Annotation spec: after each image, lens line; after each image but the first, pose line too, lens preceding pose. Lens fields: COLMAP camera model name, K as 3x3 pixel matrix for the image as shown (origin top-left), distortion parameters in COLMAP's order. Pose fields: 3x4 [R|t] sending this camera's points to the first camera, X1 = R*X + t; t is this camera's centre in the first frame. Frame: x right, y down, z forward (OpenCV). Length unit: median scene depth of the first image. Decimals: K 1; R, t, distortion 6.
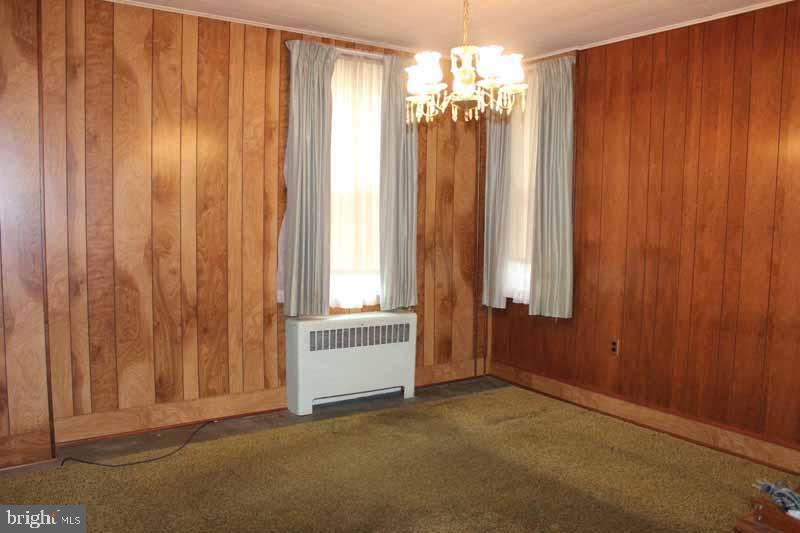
lens RADIAL K [[668.4, 0, 390.1], [0, 668.4, 266.1], [0, 0, 1]] dist [-0.162401, 0.168945]
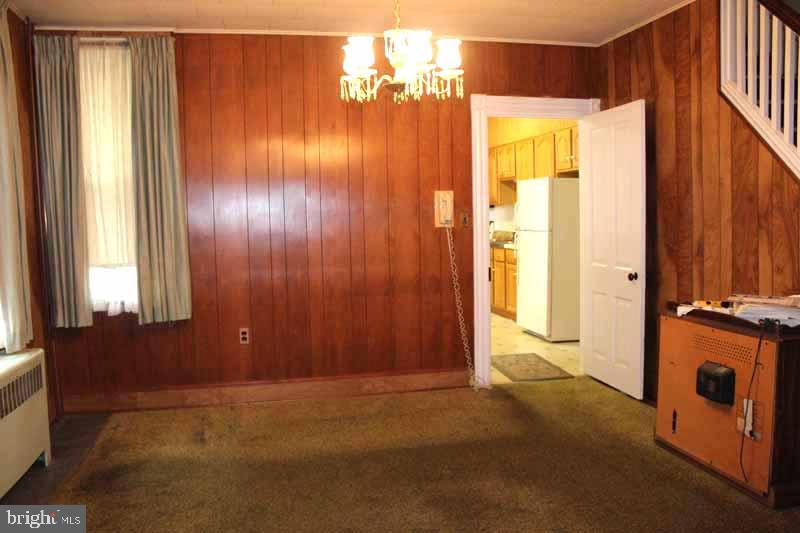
lens RADIAL K [[668.4, 0, 390.1], [0, 668.4, 266.1], [0, 0, 1]] dist [-0.162401, 0.168945]
pose [[0.358197, -0.096219, 0.928675, -0.519065], [0.106673, 0.992380, 0.061675, -0.024204], [-0.927532, 0.076973, 0.365731, 0.407959]]
